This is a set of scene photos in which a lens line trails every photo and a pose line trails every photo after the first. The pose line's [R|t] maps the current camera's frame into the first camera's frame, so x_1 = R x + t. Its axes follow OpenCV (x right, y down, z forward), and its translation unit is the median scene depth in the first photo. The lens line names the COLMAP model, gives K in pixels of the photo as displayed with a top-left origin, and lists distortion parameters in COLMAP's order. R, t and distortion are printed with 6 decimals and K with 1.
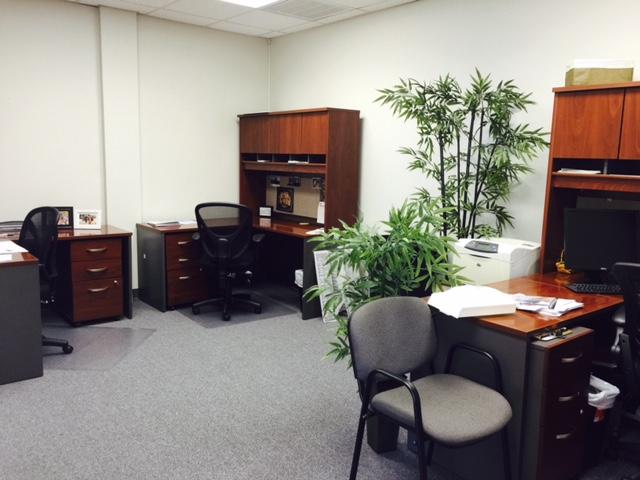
lens RADIAL K [[549.4, 0, 318.3], [0, 549.4, 241.8], [0, 0, 1]] dist [0.056886, -0.051923]
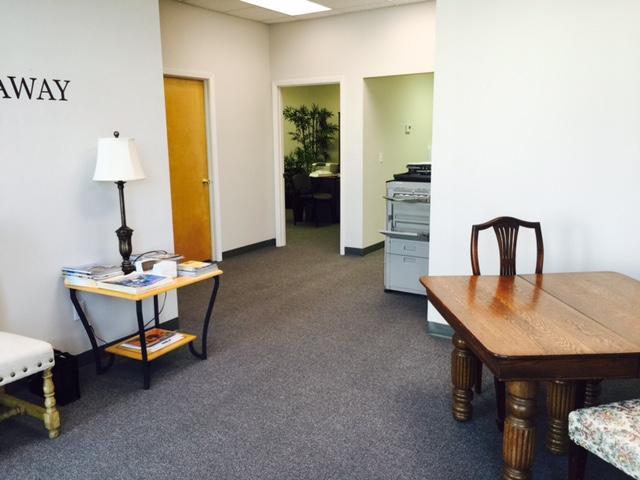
lens RADIAL K [[549.4, 0, 321.4], [0, 549.4, 239.9], [0, 0, 1]] dist [0.056886, -0.051923]
pose [[0.950069, -0.093757, 0.297620, -0.559738], [0.079220, 0.995016, 0.060566, 0.207285], [-0.301815, -0.033964, 0.952761, -1.662559]]
